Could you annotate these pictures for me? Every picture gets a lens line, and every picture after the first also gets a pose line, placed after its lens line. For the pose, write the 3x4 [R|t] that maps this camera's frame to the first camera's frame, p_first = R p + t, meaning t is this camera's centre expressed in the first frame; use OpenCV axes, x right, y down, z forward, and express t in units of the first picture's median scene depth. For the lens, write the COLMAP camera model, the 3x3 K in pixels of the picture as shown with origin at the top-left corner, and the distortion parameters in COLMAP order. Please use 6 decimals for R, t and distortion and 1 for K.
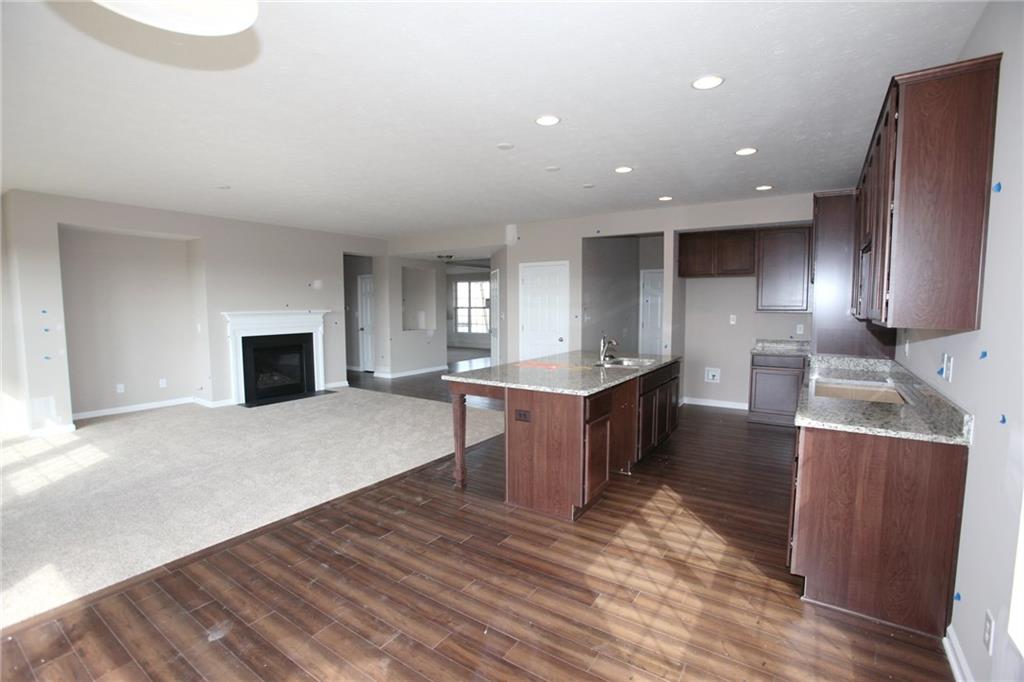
lens RADIAL K [[467.3, 0, 512.9], [0, 467.3, 333.2], [0, 0, 1]] dist [-0.044759, 0.012939]
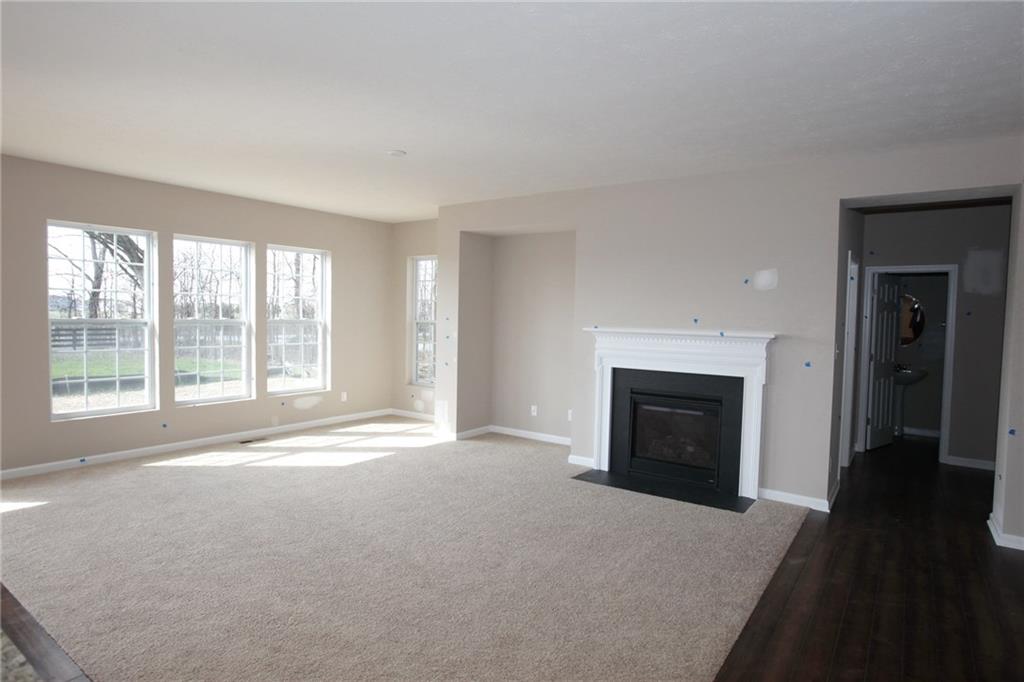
lens RADIAL K [[574.0, 0, 510.9], [0, 574.0, 342.7], [0, 0, 1]] dist [0.001629, 0.000048]
pose [[-0.040152, 0.047749, -0.998052, 0.138117], [-0.082441, 0.995294, 0.050933, -0.035624], [0.995787, 0.084326, -0.036026, 0.568671]]
